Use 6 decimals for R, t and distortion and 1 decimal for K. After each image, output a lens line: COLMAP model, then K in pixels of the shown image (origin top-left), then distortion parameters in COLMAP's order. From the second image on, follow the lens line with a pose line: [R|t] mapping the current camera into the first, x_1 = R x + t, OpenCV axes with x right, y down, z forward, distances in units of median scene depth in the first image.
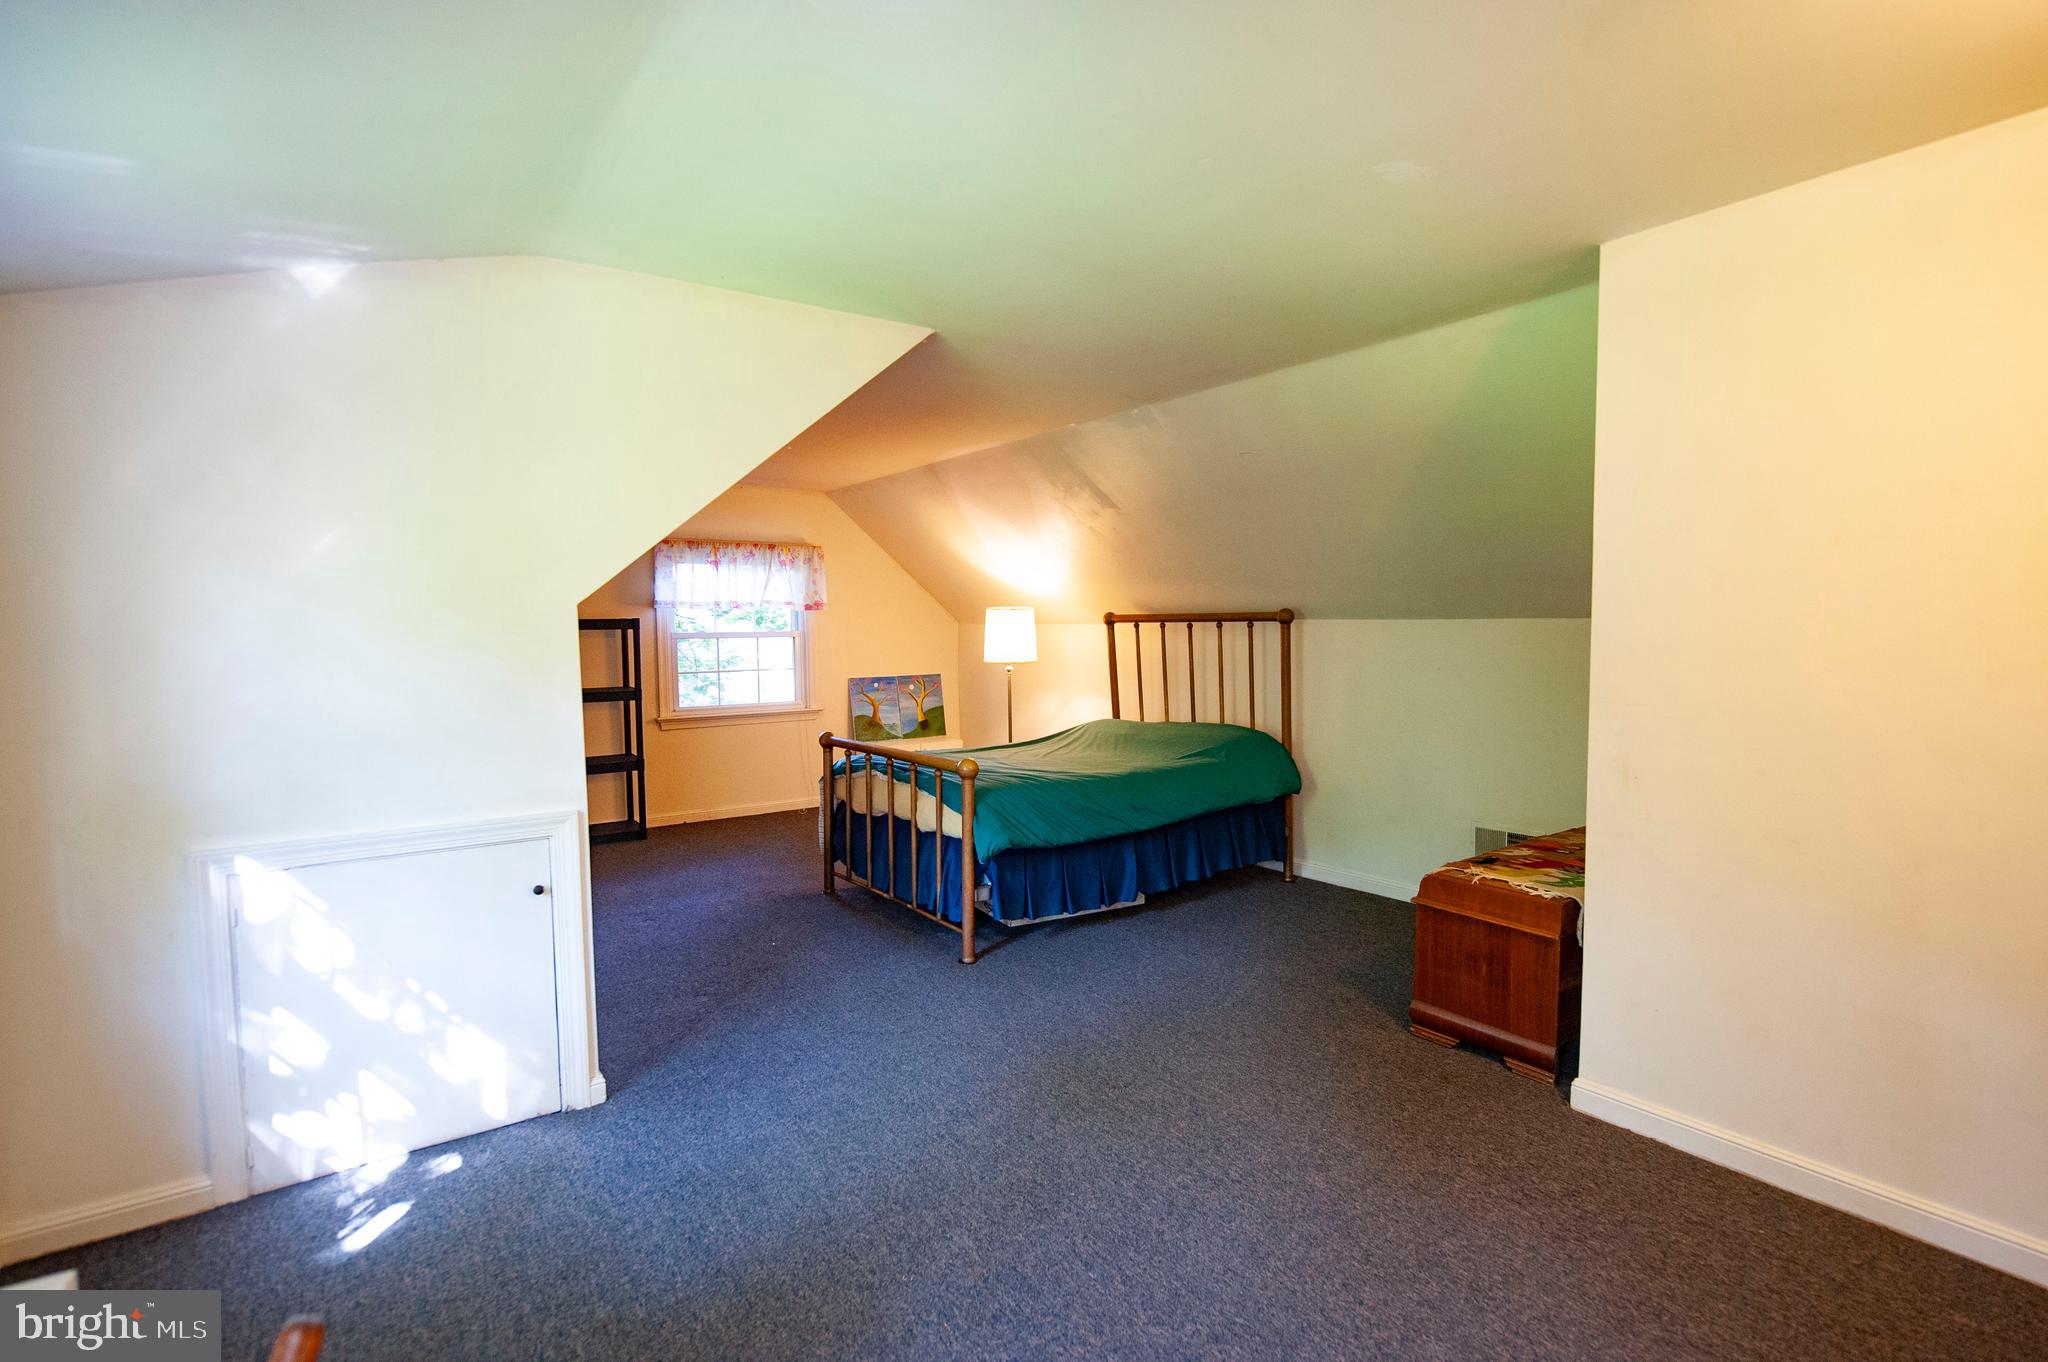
lens RADIAL K [[975.0, 0, 1024.0], [0, 975.0, 681.0], [0, 0, 1]] dist [-0.004460, -0.000475]
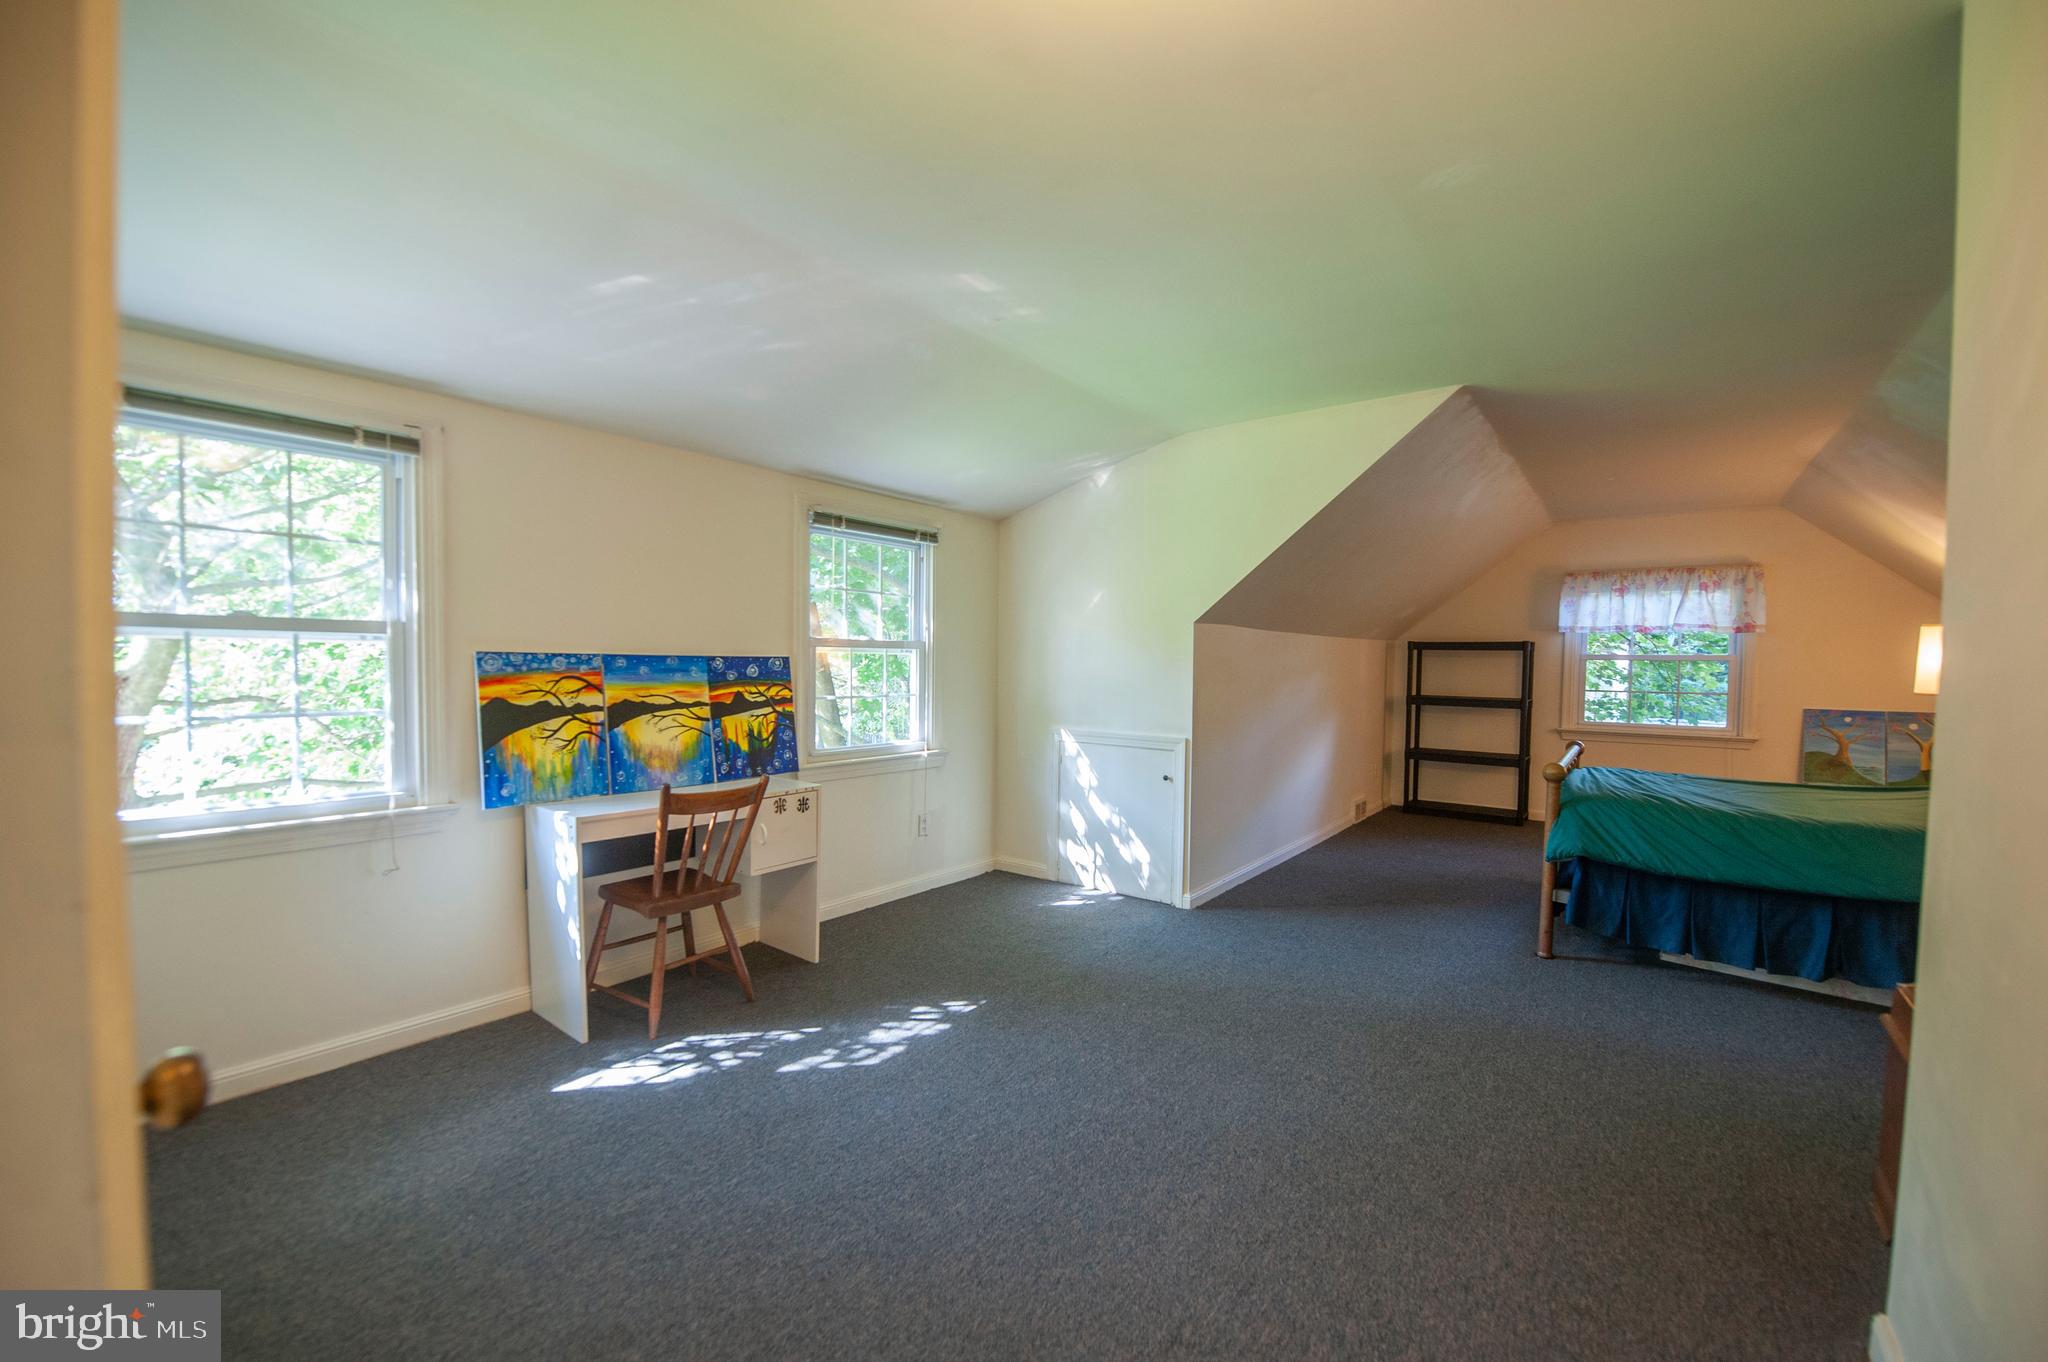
lens RADIAL K [[829.5, 0, 1025.9], [0, 829.5, 693.3], [0, 0, 1]] dist [-0.024640, -0.000027]
pose [[0.279951, 0.048745, -0.958776, 0.384921], [-0.067190, 0.997256, 0.031082, 0.008961], [0.957660, 0.055719, 0.282458, 0.123228]]
